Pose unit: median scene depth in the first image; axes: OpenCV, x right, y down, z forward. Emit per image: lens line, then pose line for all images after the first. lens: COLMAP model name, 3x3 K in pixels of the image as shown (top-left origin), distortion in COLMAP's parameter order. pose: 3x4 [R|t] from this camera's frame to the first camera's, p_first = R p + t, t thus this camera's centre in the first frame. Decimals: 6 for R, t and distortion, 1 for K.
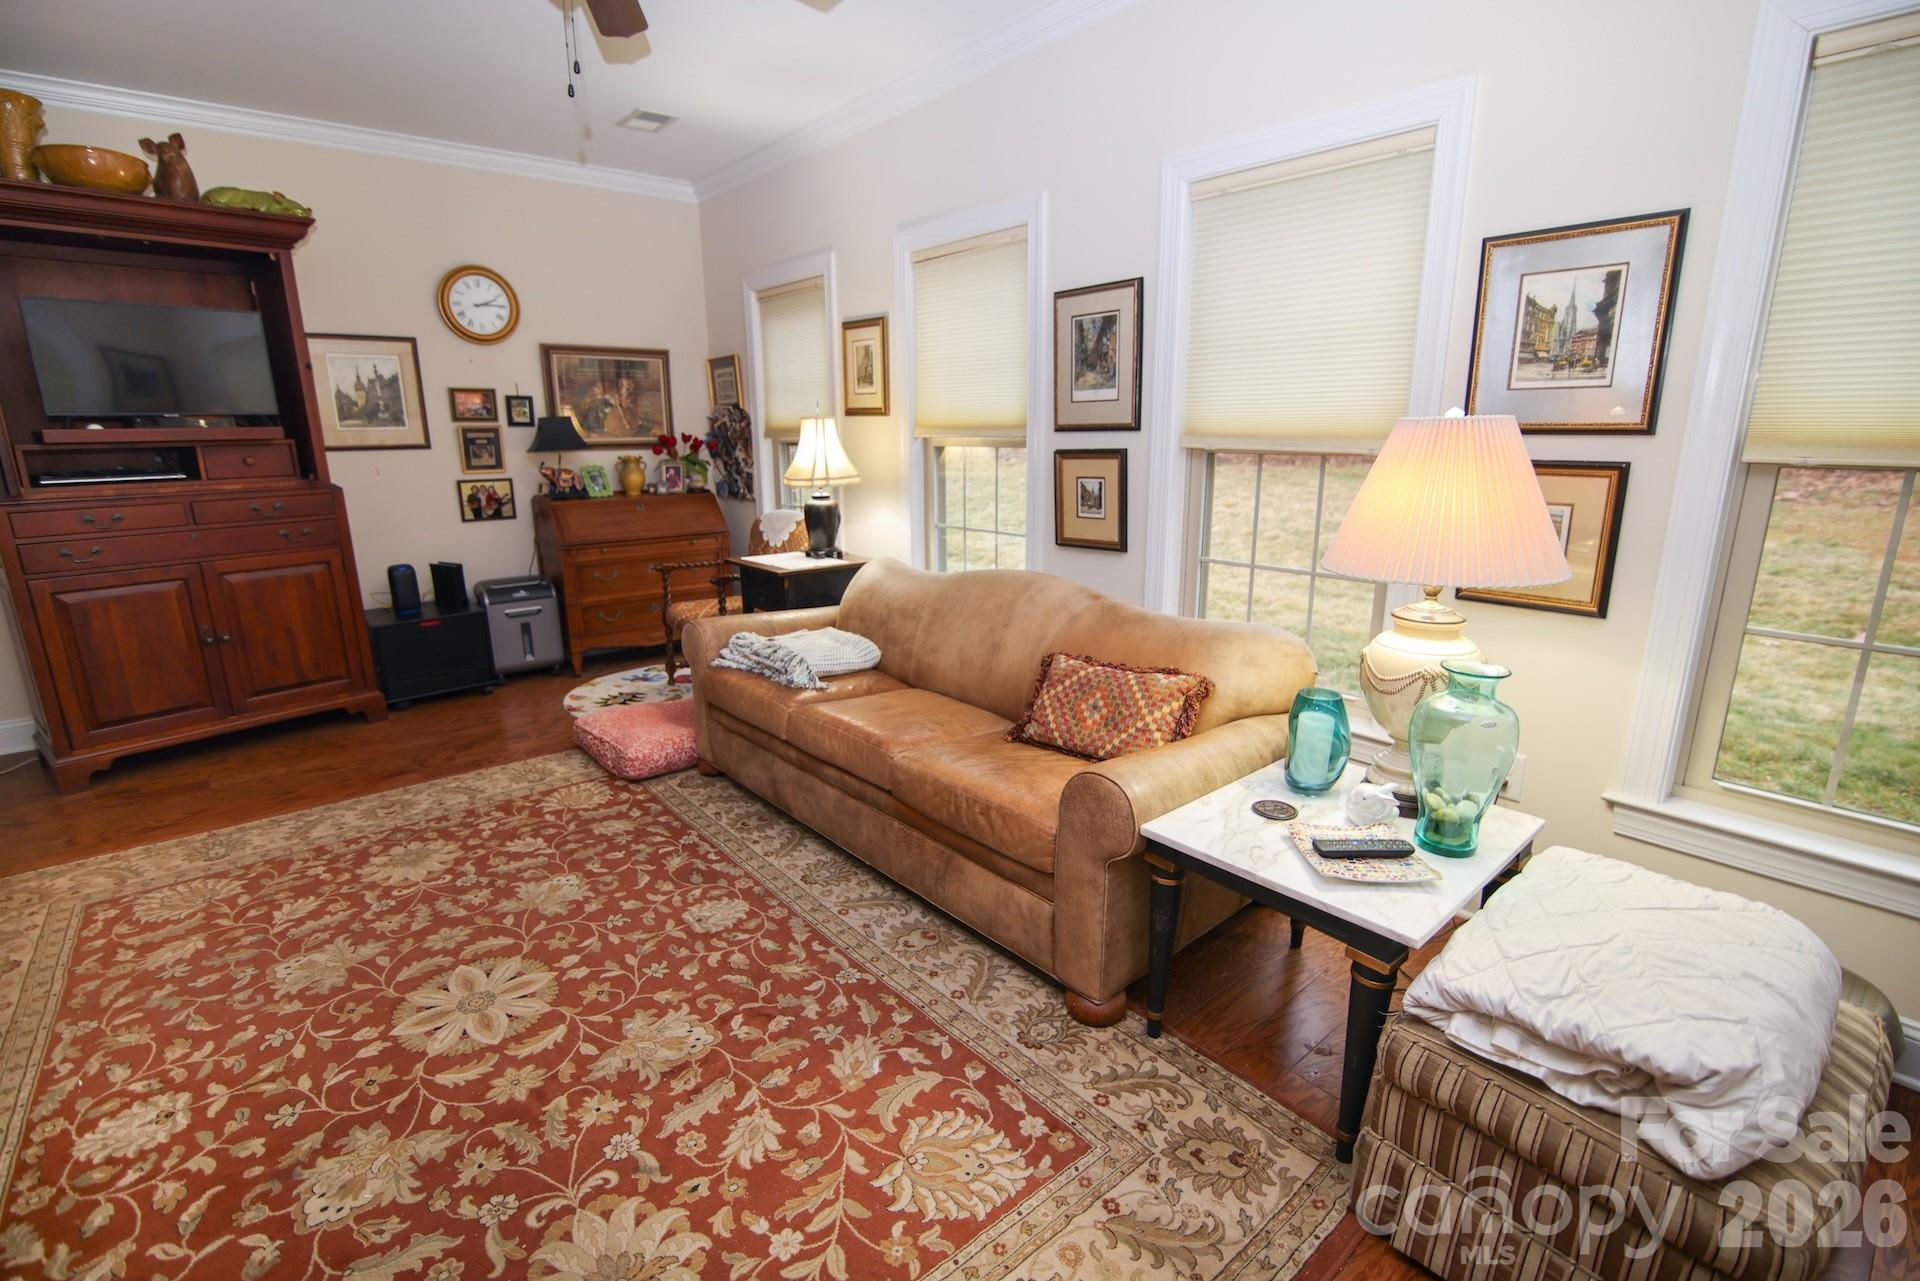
lens RADIAL K [[878.7, 0, 951.4], [0, 878.7, 640.9], [0, 0, 1]] dist [-0.019067, 0.000337]
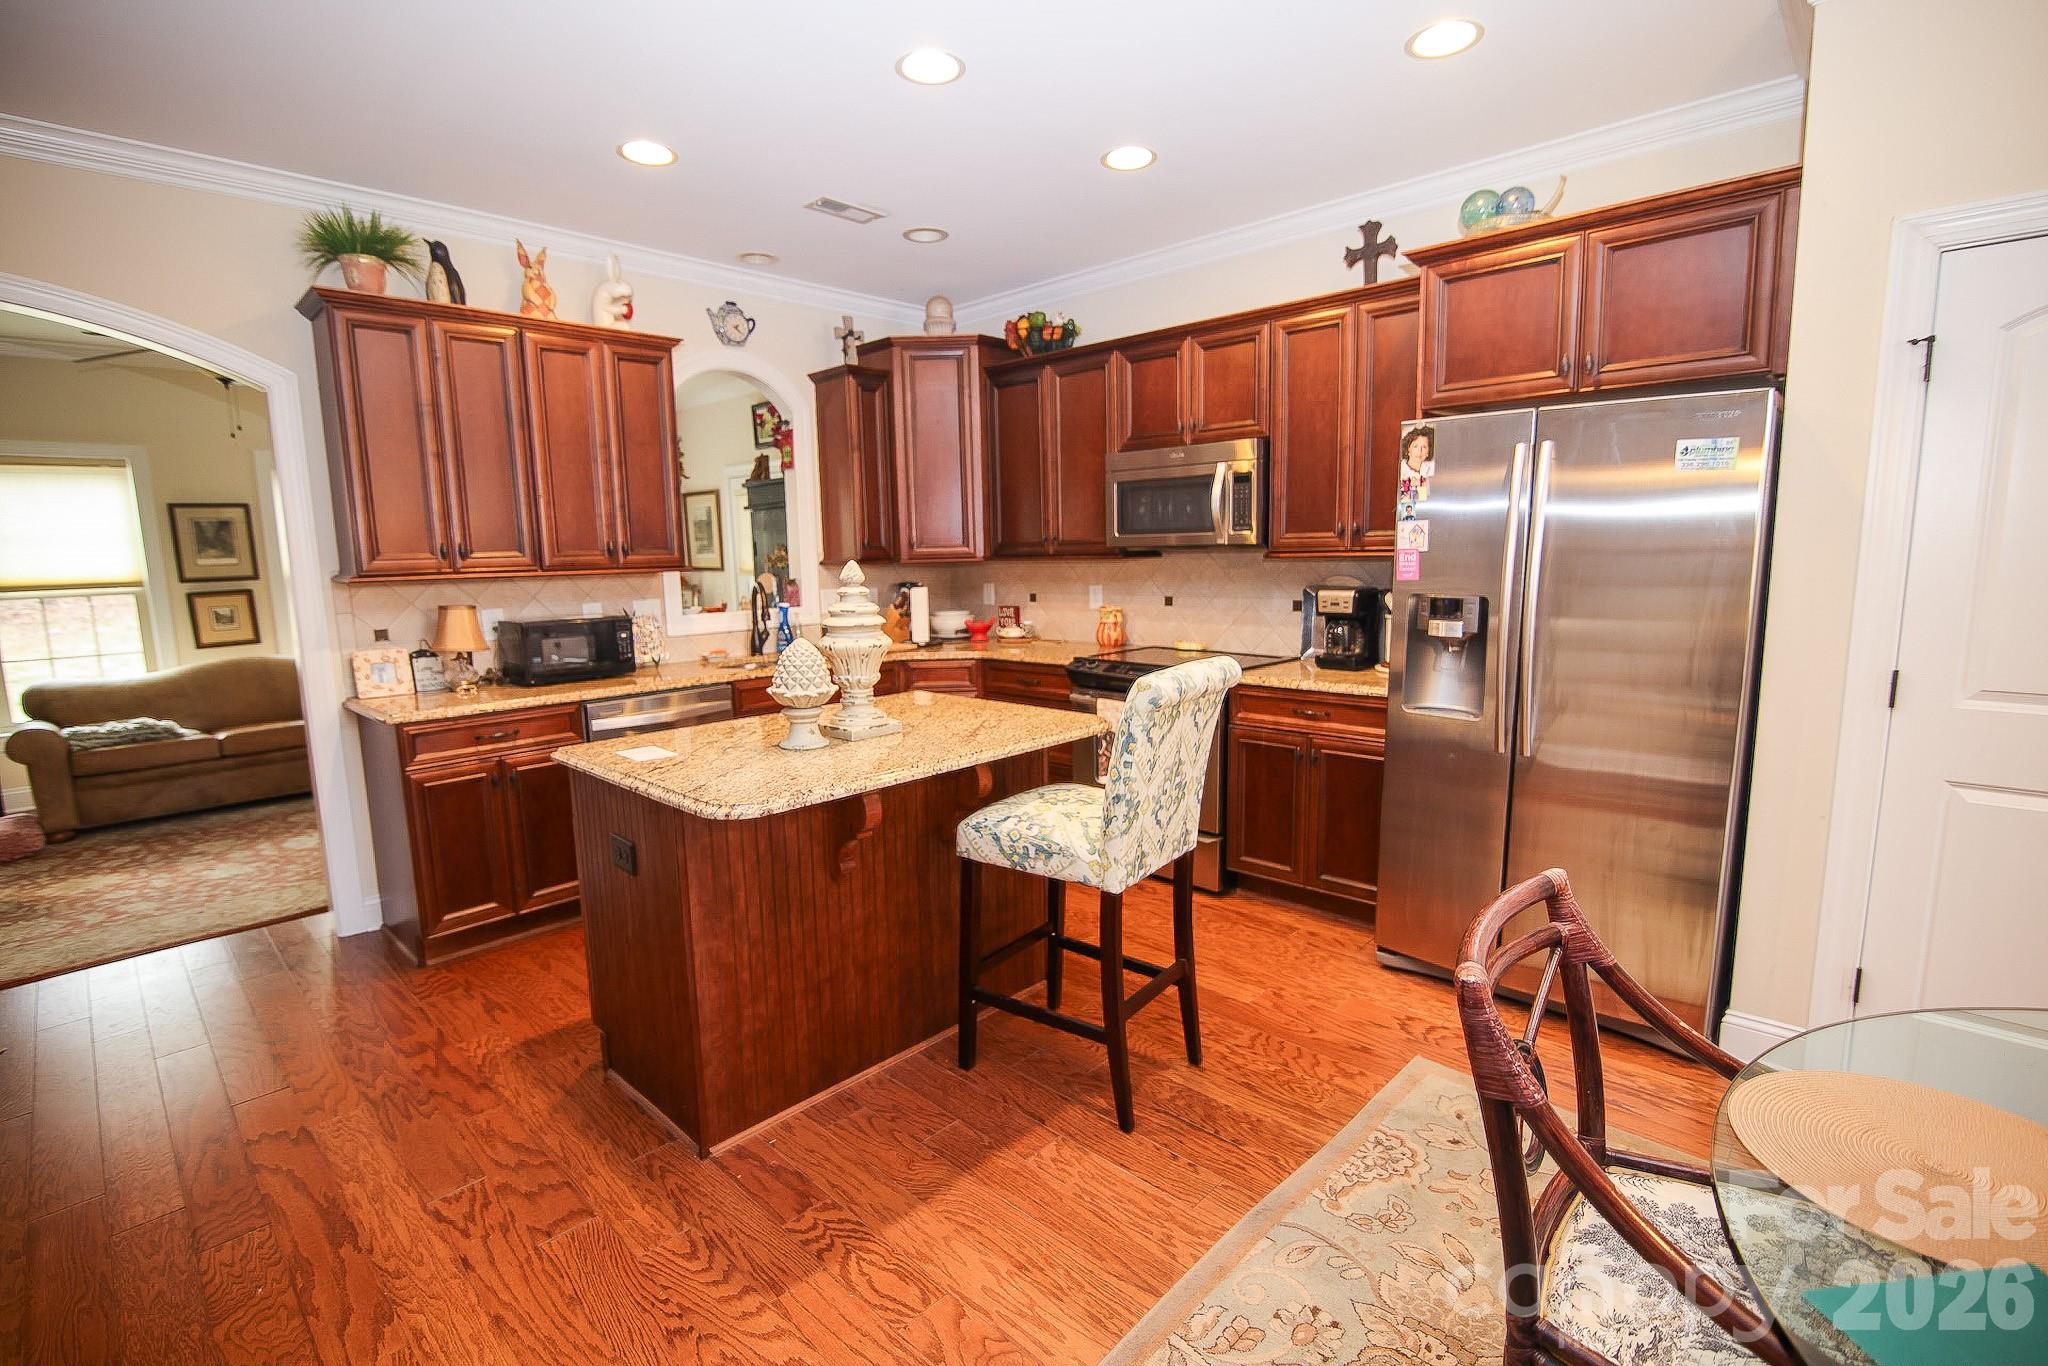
lens RADIAL K [[937.3, 0, 1012.9], [0, 937.3, 679.4], [0, 0, 1]] dist [-0.019067, 0.000337]
pose [[-0.100497, -0.131647, 0.986189, -2.823711], [0.256554, 0.954258, 0.153528, 0.119991], [-0.961291, 0.268440, -0.062126, -0.590253]]
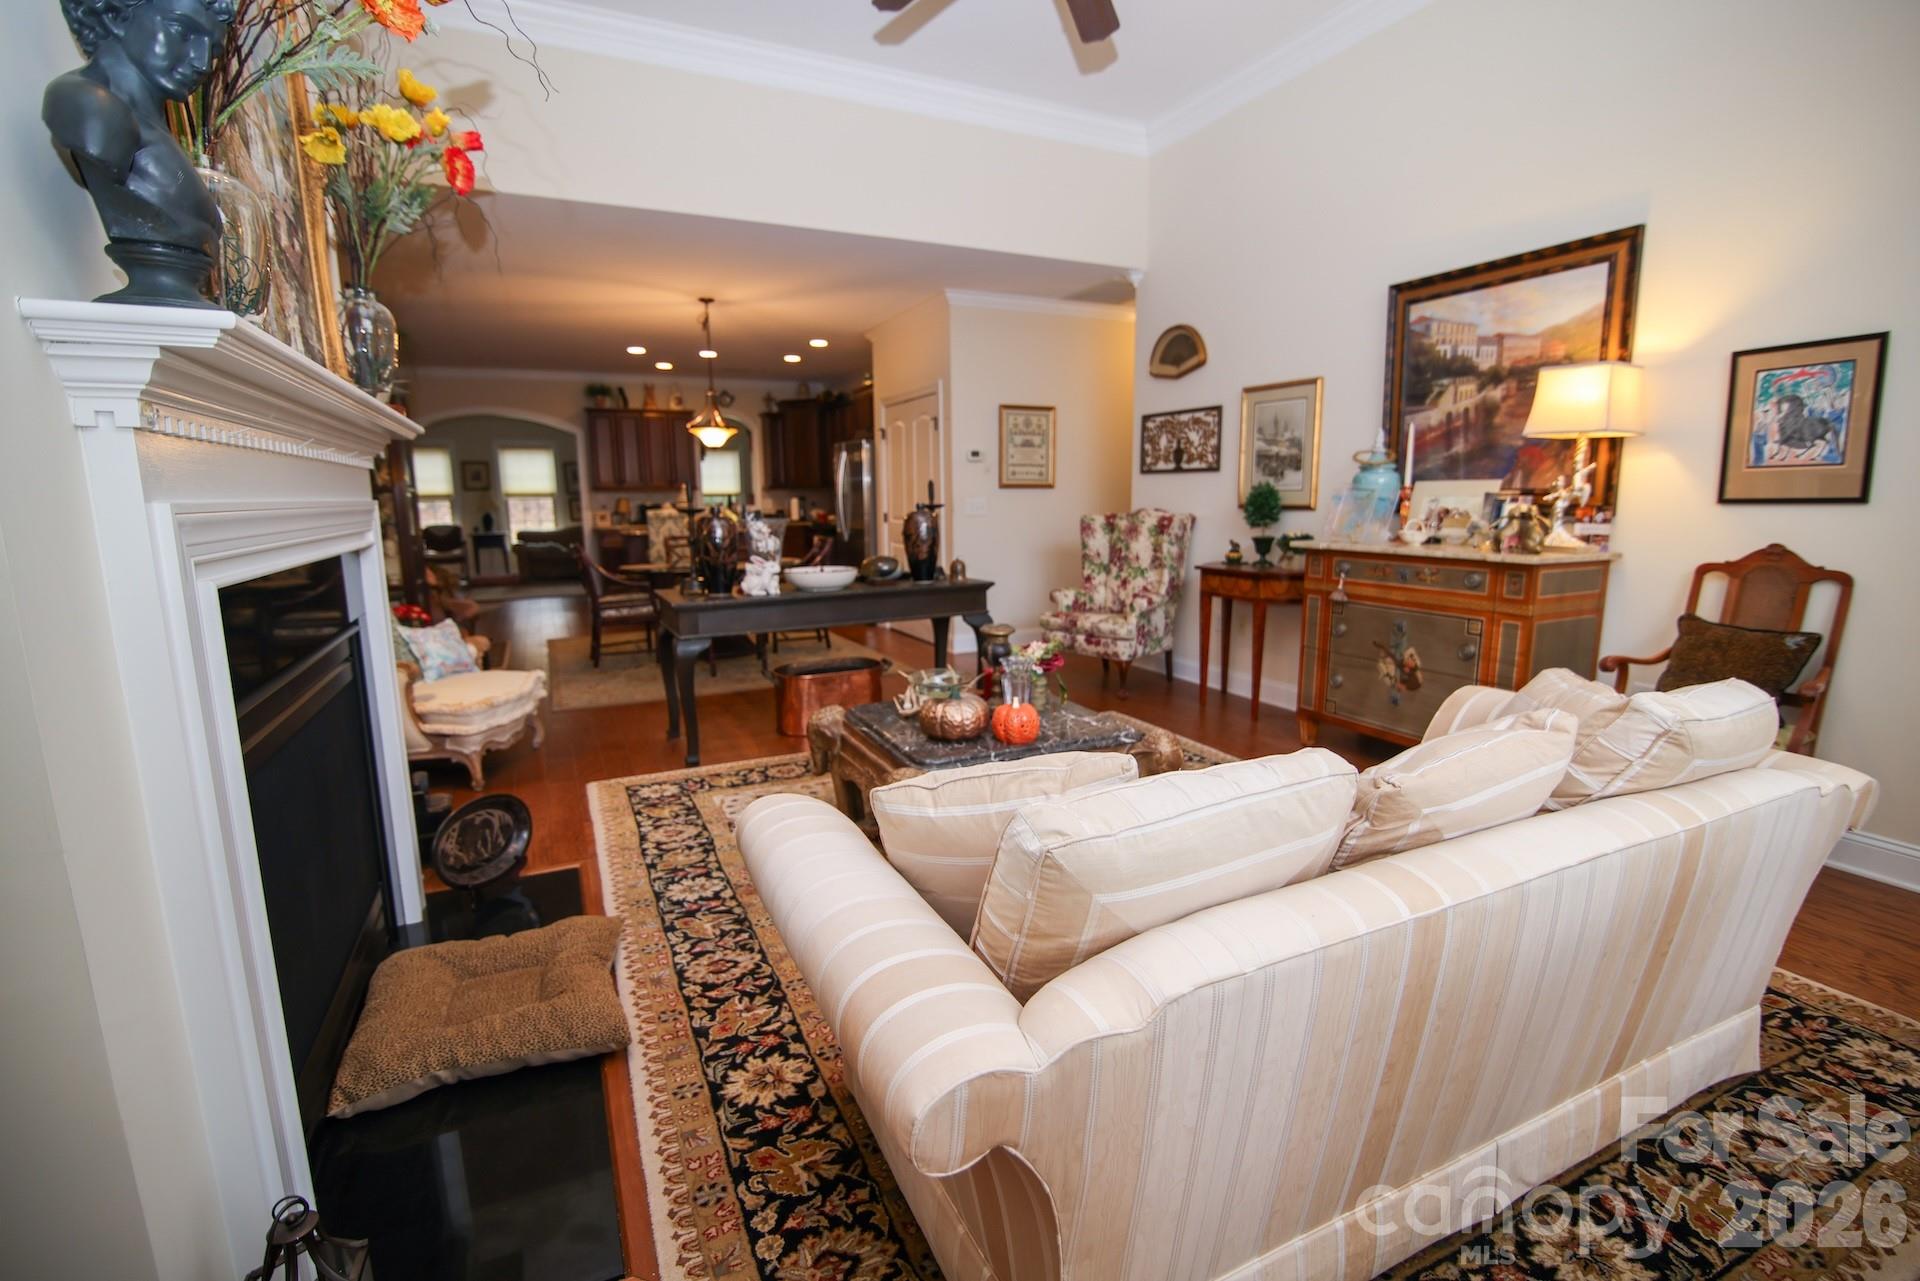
lens RADIAL K [[878.7, 0, 979.8], [0, 878.7, 649.7], [0, 0, 1]] dist [-0.019067, 0.000337]
pose [[0.236446, -0.166600, 0.957255, -5.602827], [0.237689, 0.965176, 0.109268, 0.780796], [-0.942124, 0.201693, 0.267811, -2.915077]]
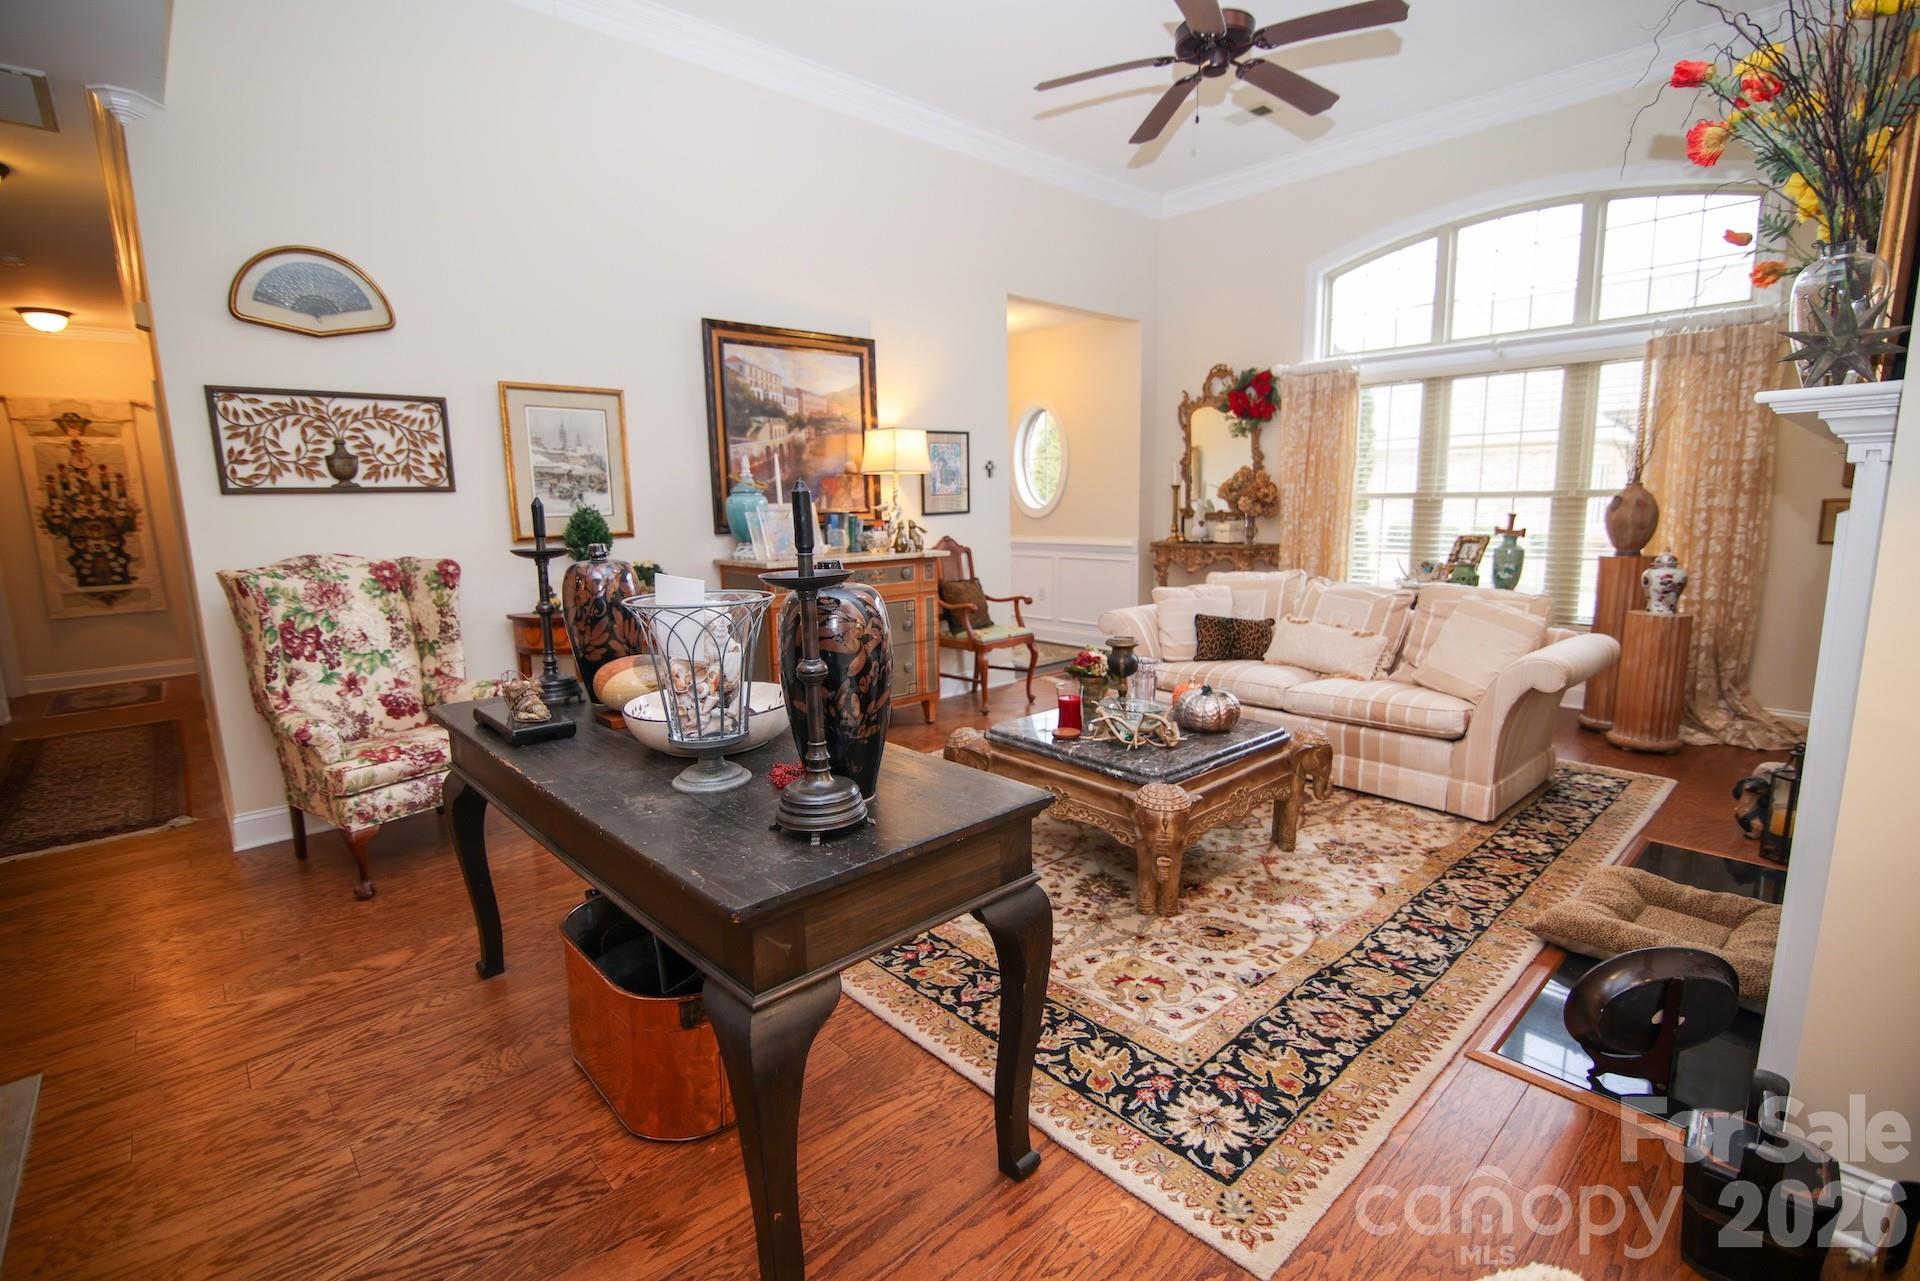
lens RADIAL K [[878.7, 0, 976.1], [0, 878.7, 641.4], [0, 0, 1]] dist [-0.019067, 0.000337]
pose [[-0.998145, 0.033739, -0.050685, -3.821631], [0.011345, 0.920917, 0.389593, 0.315450], [0.059821, 0.388295, -0.919591, -1.148057]]
